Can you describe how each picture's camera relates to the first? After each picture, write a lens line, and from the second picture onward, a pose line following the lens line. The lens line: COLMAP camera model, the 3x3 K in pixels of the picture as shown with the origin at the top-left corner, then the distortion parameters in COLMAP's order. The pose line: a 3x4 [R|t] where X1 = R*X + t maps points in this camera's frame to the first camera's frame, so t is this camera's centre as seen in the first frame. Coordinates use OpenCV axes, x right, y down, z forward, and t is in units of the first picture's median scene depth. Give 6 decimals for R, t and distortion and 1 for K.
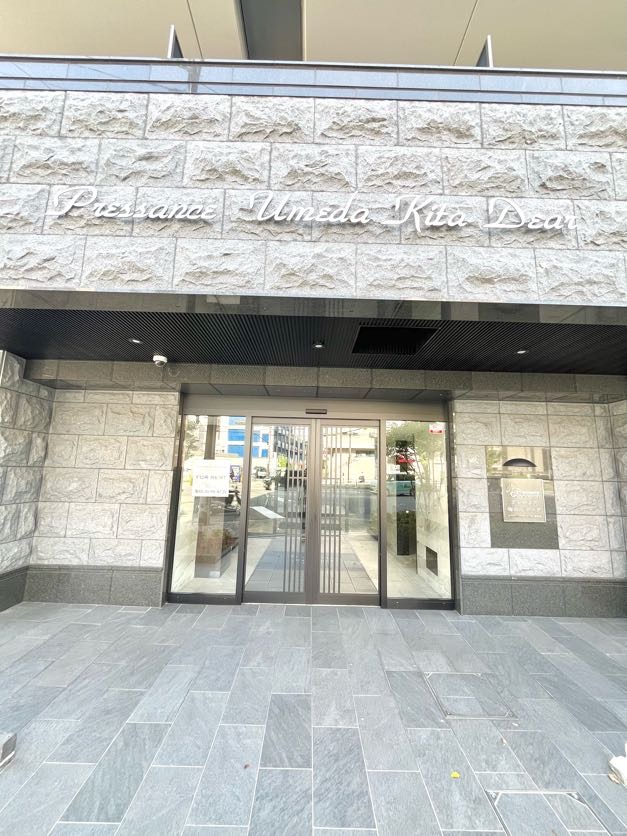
lens RADIAL K [[334.6, 0, 314.8], [0, 334.6, 416.5], [0, 0, 1]] dist [-0.003789, 0.000463]
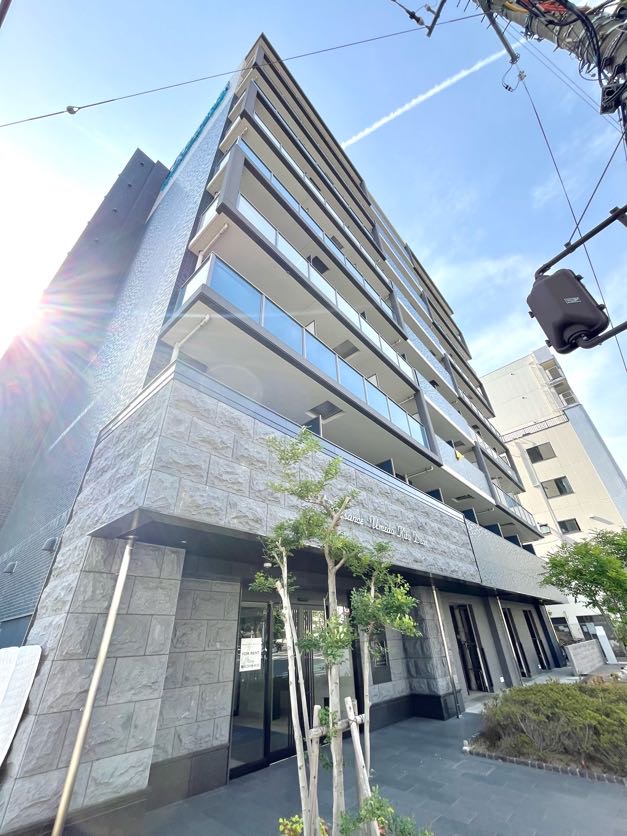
lens RADIAL K [[334.6, 0, 314.1], [0, 334.6, 418.8], [0, 0, 1]] dist [-0.003789, 0.000463]
pose [[0.671994, 0.366283, 0.643631, -2.264658], [-0.064626, 0.894807, -0.441750, -0.149348], [-0.737731, 0.255259, 0.624976, -0.477532]]
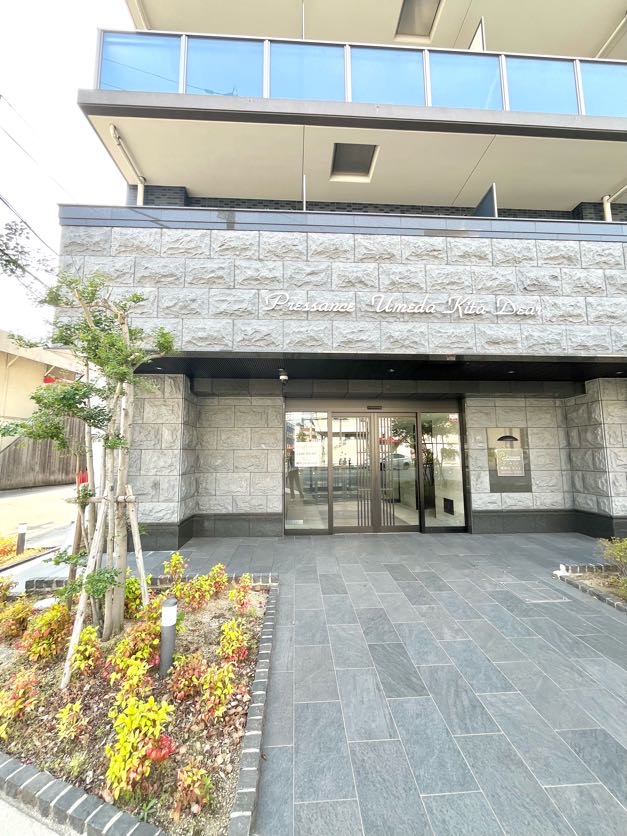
lens RADIAL K [[334.6, 0, 314.7], [0, 334.6, 416.8], [0, 0, 1]] dist [-0.003789, 0.000463]
pose [[0.998608, -0.023782, 0.047079, -0.563827], [0.021560, 0.998654, 0.047173, -0.087135], [-0.048138, -0.046092, 0.997777, -0.796242]]
